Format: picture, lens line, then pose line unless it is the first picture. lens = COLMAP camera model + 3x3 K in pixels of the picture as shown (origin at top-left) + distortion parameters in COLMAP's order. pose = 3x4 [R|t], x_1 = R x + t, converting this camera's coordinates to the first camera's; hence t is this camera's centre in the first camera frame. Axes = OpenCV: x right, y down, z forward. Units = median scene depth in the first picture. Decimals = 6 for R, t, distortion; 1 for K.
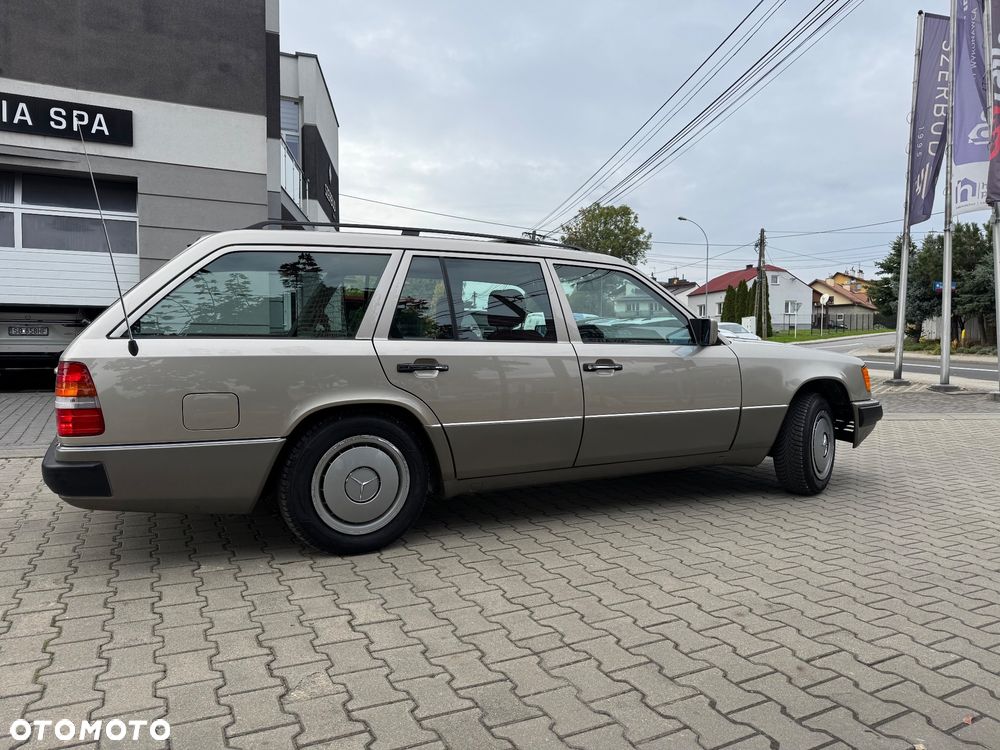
lens RADIAL K [[699.3, 0, 504.1], [0, 699.3, 375.8], [0, 0, 1]] dist [0.036231, -0.033711]
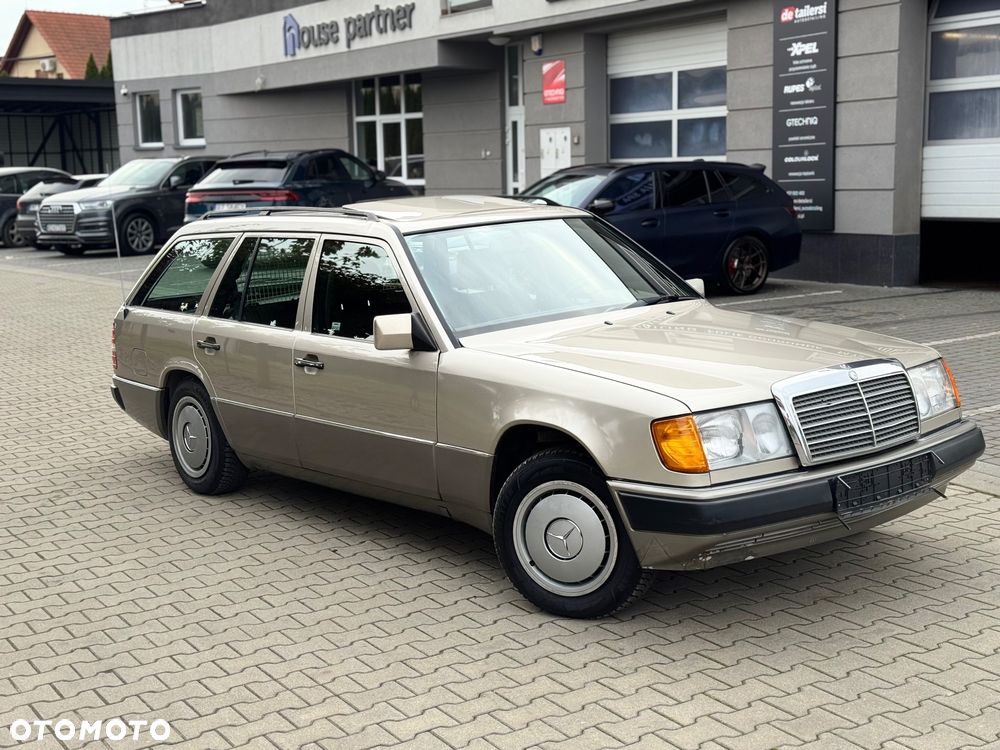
lens RADIAL K [[1394.4, 0, 496.8], [0, 1394.4, 380.1], [0, 0, 1]] dist [0.161004, 0.000000]
pose [[0.077101, 0.142092, -0.986846, 0.217060], [-0.012888, 0.989852, 0.141518, -0.027798], [0.996940, 0.001807, 0.078150, 0.123615]]
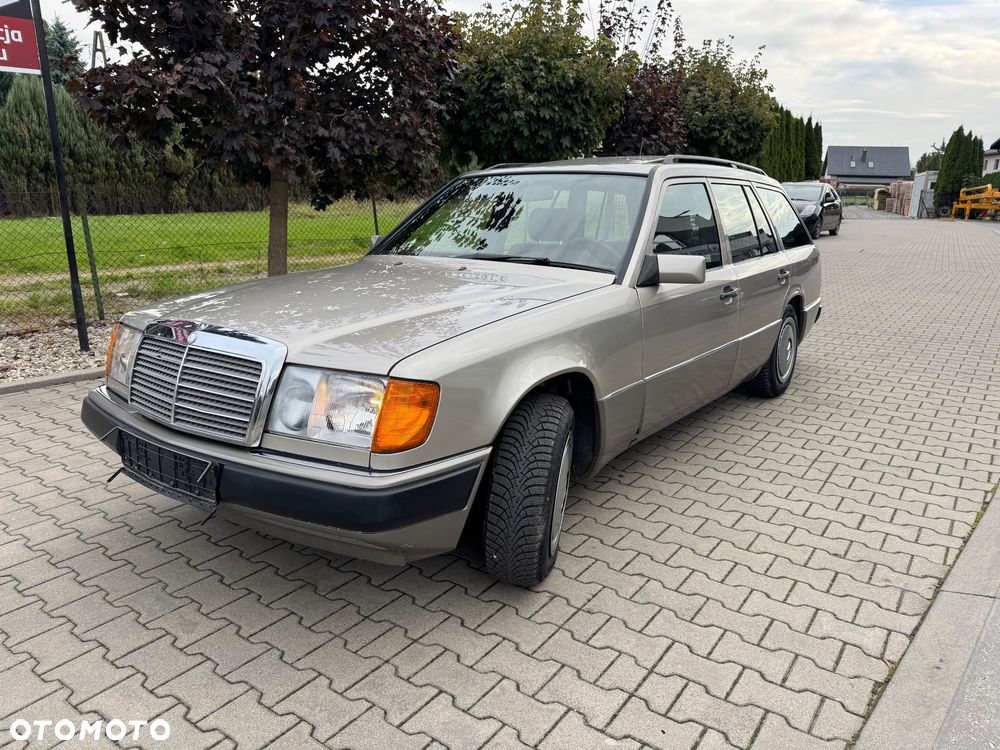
lens RADIAL K [[703.9, 0, 506.1], [0, 703.9, 374.1], [0, 0, 1]] dist [0.023451, -0.027033]
pose [[-0.892922, 0.091187, -0.440880, 0.071523], [-0.045115, 0.956221, 0.289148, -0.023083], [0.447945, 0.278077, -0.849716, 0.242130]]
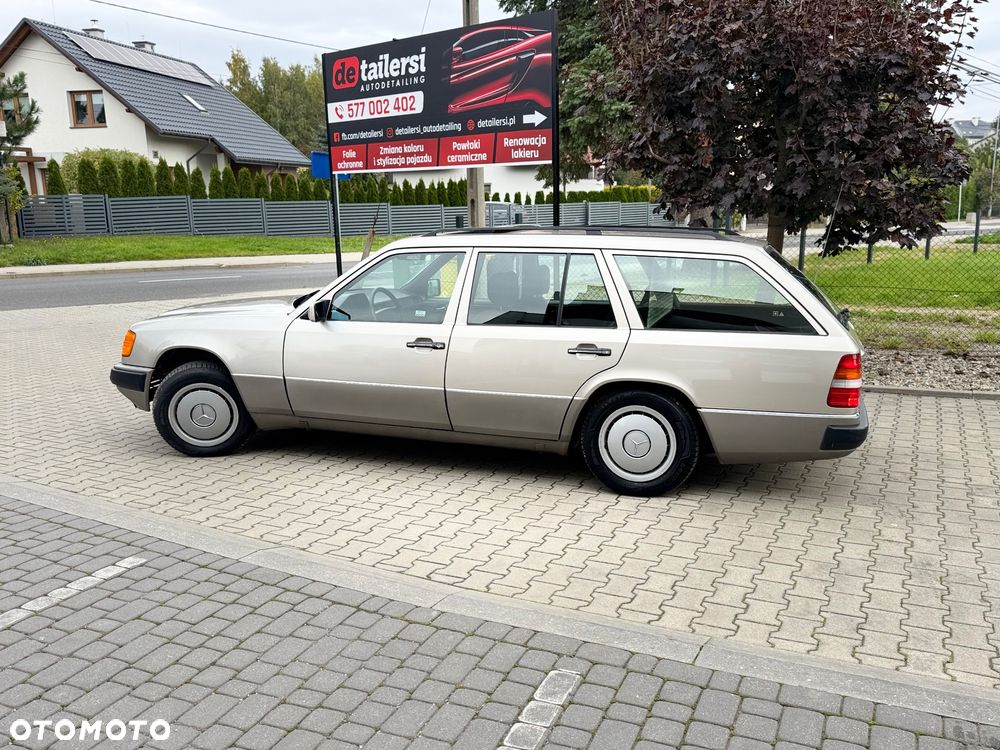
lens RADIAL K [[874.2, 0, 509.1], [0, 874.2, 380.7], [0, 0, 1]] dist [0.090783, -0.106912]
pose [[-0.610643, -0.158075, 0.775969, -0.148296], [0.042814, 0.971851, 0.231672, -0.034992], [-0.790748, 0.174691, -0.586686, 0.241003]]
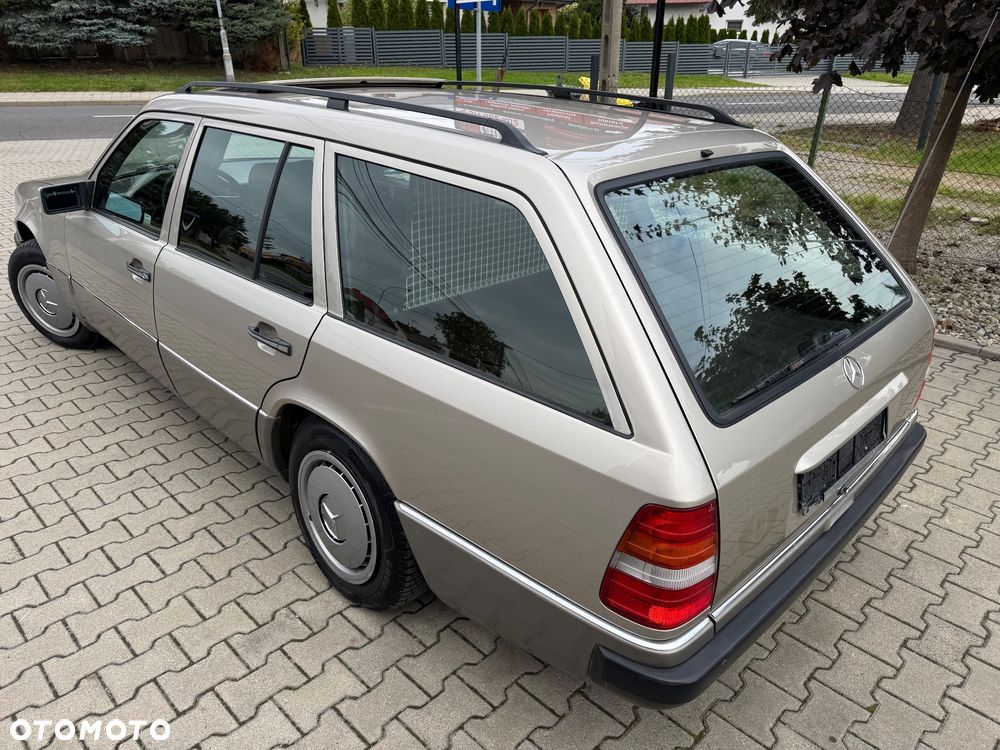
lens RADIAL K [[713.5, 0, 503.2], [0, 713.5, 379.8], [0, 0, 1]] dist [0.005633, -0.012784]
pose [[-0.308880, -0.418928, 0.853869, -0.101965], [0.033117, 0.892487, 0.449855, -0.030431], [-0.950524, 0.167229, -0.261798, 0.143723]]
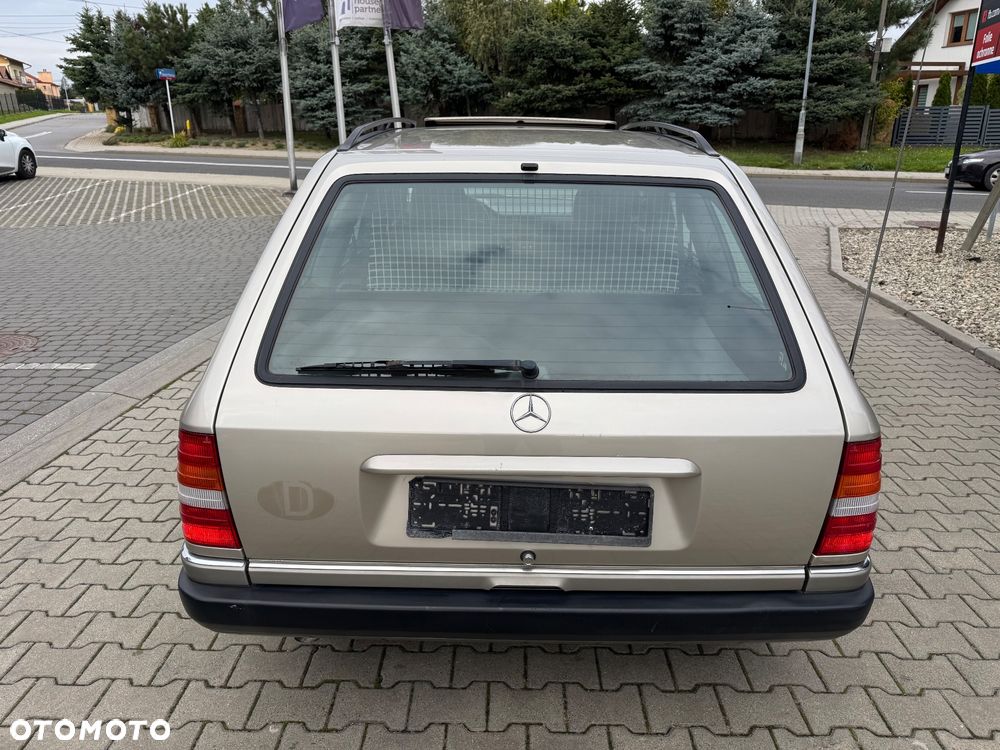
lens RADIAL K [[703.9, 0, 504.8], [0, 703.9, 376.7], [0, 0, 1]] dist [0.023451, -0.027033]
pose [[0.459705, -0.308319, 0.832833, -0.101541], [0.047986, 0.945053, 0.323376, -0.022384], [-0.886774, -0.108693, 0.449240, 0.083259]]
